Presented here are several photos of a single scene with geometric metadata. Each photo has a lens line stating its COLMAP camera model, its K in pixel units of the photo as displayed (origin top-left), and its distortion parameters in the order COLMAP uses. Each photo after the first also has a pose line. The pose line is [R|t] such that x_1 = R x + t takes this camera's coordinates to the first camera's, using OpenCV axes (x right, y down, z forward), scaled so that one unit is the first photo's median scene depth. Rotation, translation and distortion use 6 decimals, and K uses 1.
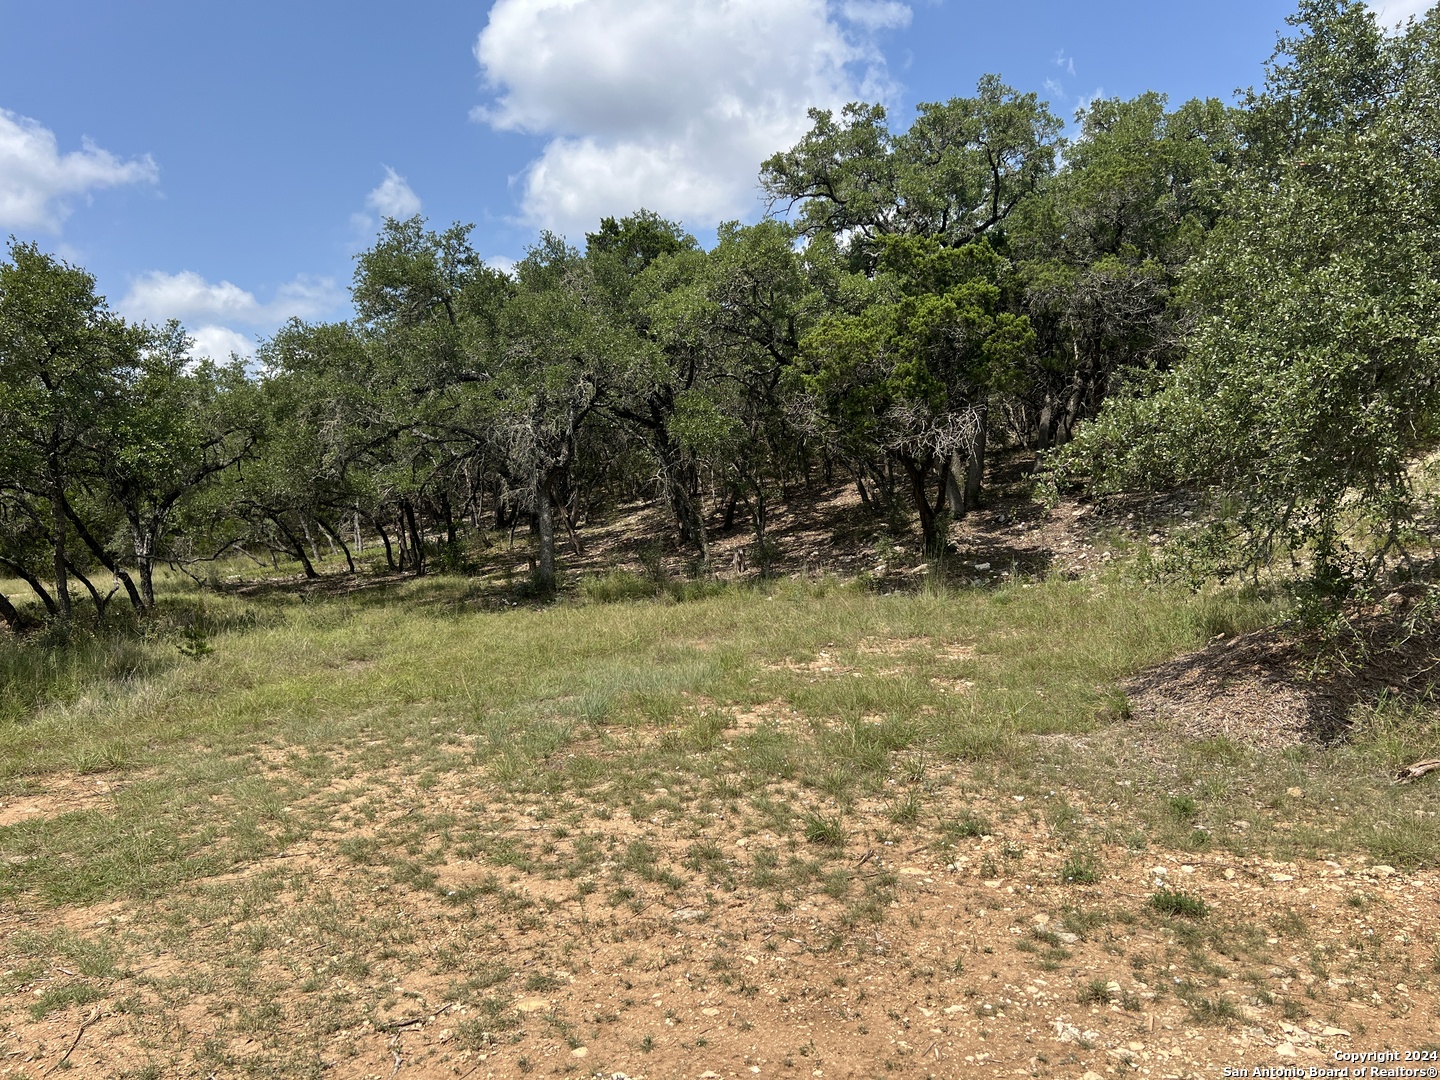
lens RADIAL K [[1004.9, 0, 720.0], [0, 1004.9, 540.0], [0, 0, 1]] dist [-0.001491, -0.036140]
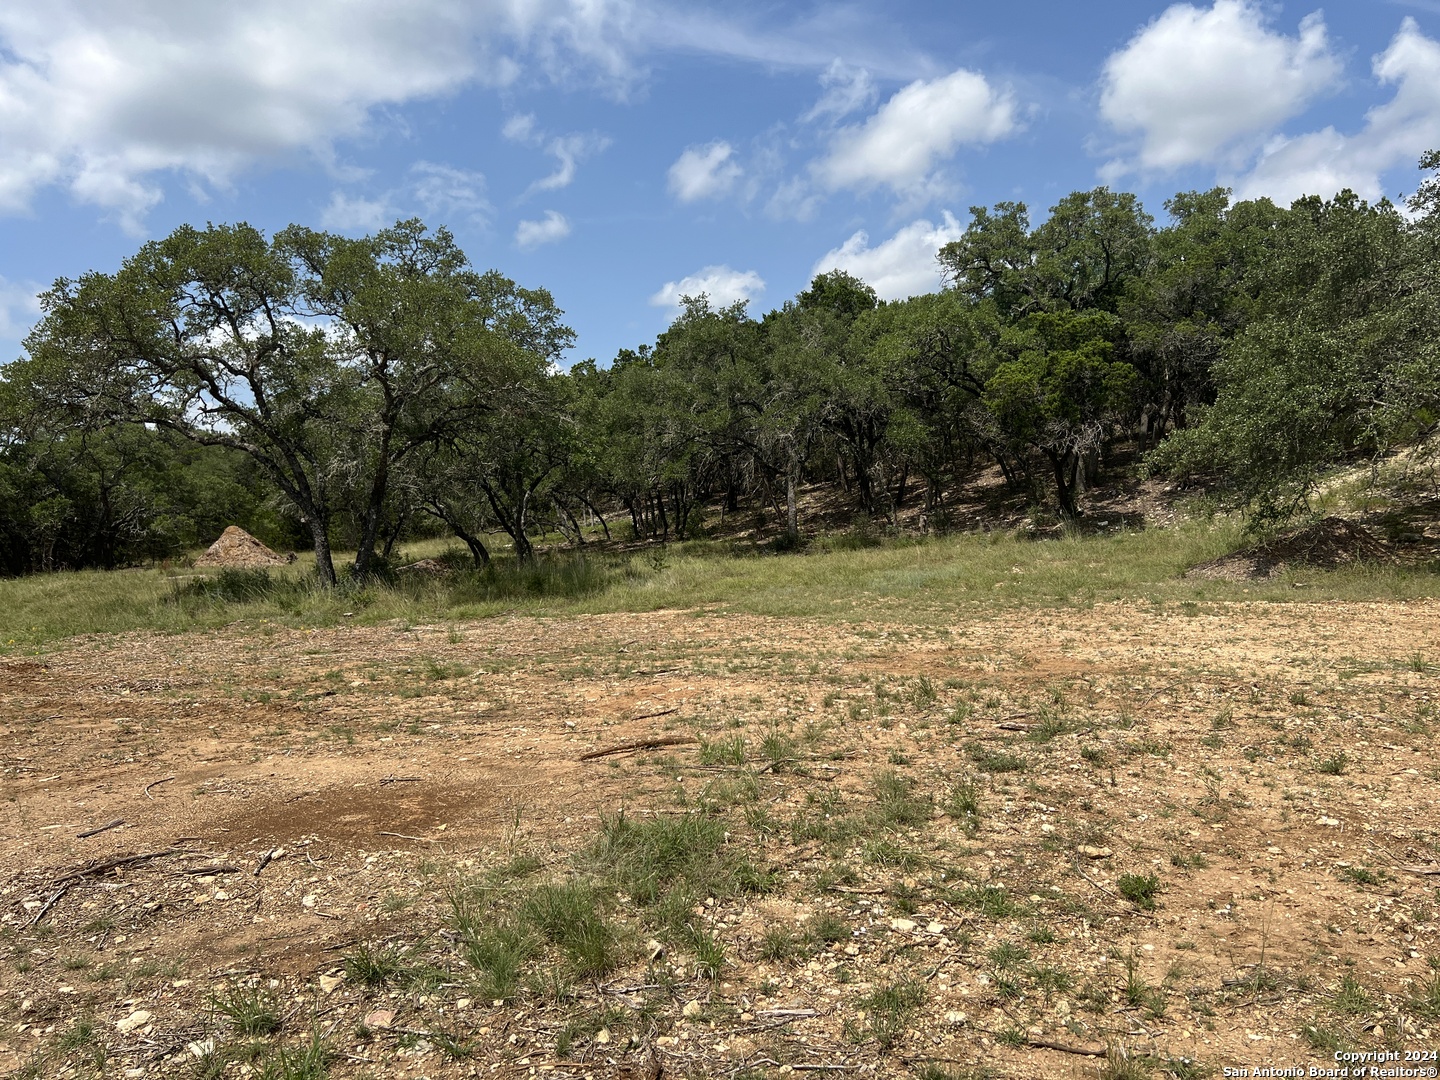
lens RADIAL K [[1012.4, 0, 719.4], [0, 1012.4, 520.0], [0, 0, 1]] dist [-0.001761, -0.002585]
pose [[0.996268, -0.011678, -0.085523, -0.185054], [0.011213, 0.999920, -0.005911, 0.024159], [0.085585, 0.004930, 0.996319, -0.573956]]
